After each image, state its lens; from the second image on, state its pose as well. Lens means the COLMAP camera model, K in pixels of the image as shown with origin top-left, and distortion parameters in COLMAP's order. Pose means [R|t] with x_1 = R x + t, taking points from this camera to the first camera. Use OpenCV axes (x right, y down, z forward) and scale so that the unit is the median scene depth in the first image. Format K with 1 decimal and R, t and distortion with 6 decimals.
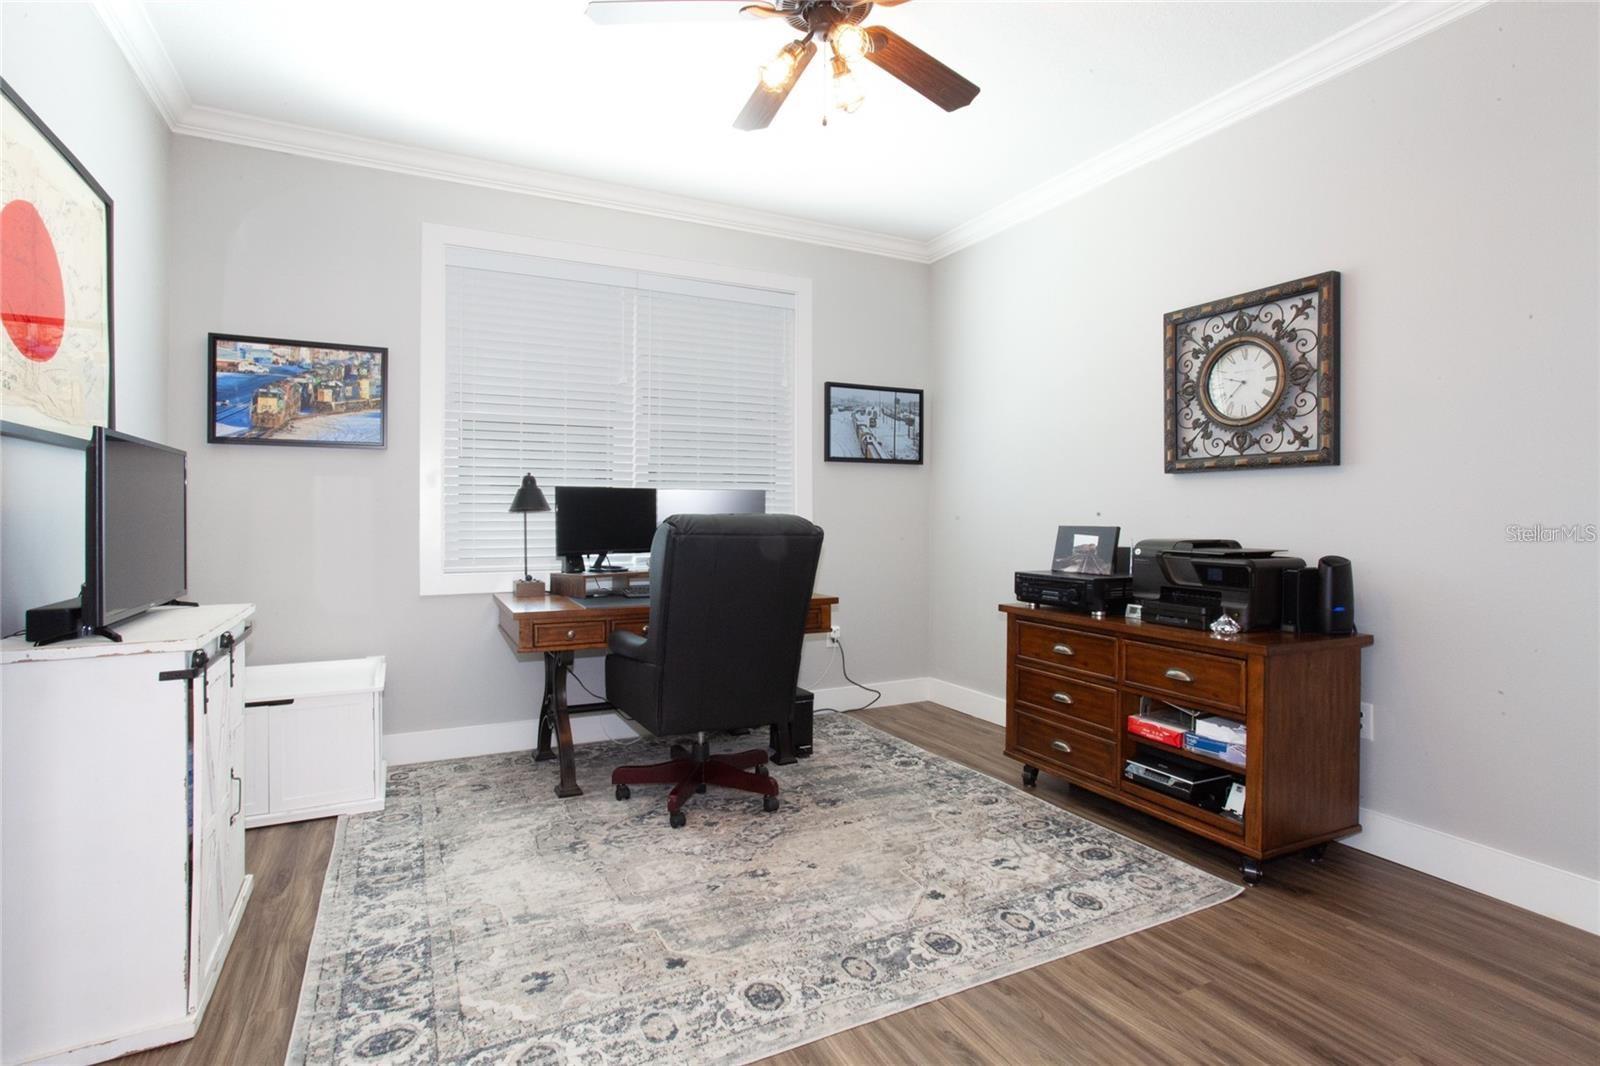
lens RADIAL K [[779.4, 0, 800.1], [0, 779.4, 518.1], [0, 0, 1]] dist [-0.044930, 0.029131]
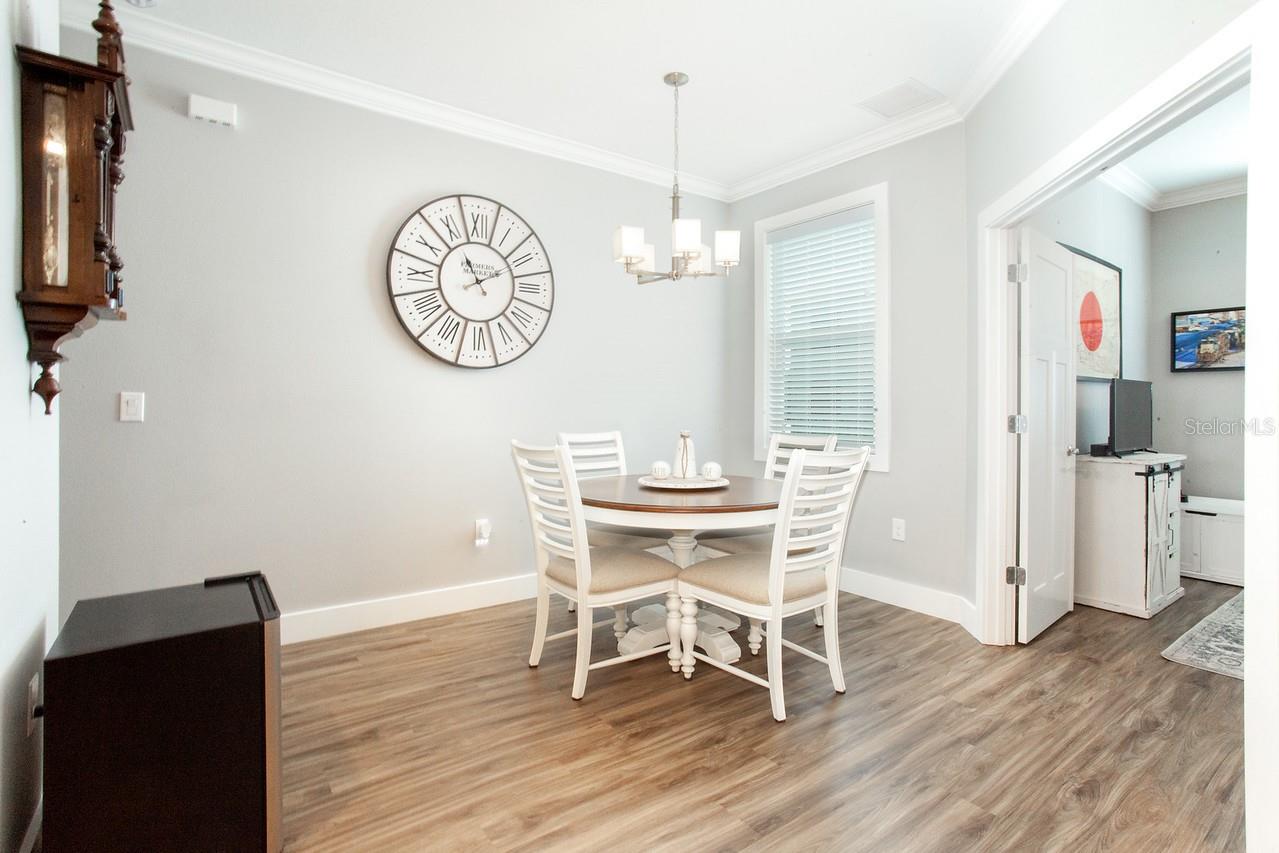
lens RADIAL K [[623.0, 0, 639.6], [0, 623.0, 414.6], [0, 0, 1]] dist [-0.044930, 0.029131]
pose [[0.166557, 0.004589, -0.986021, 0.464338], [-0.003438, 0.999986, 0.004073, 0.001136], [0.986026, 0.002711, 0.166570, -0.501436]]
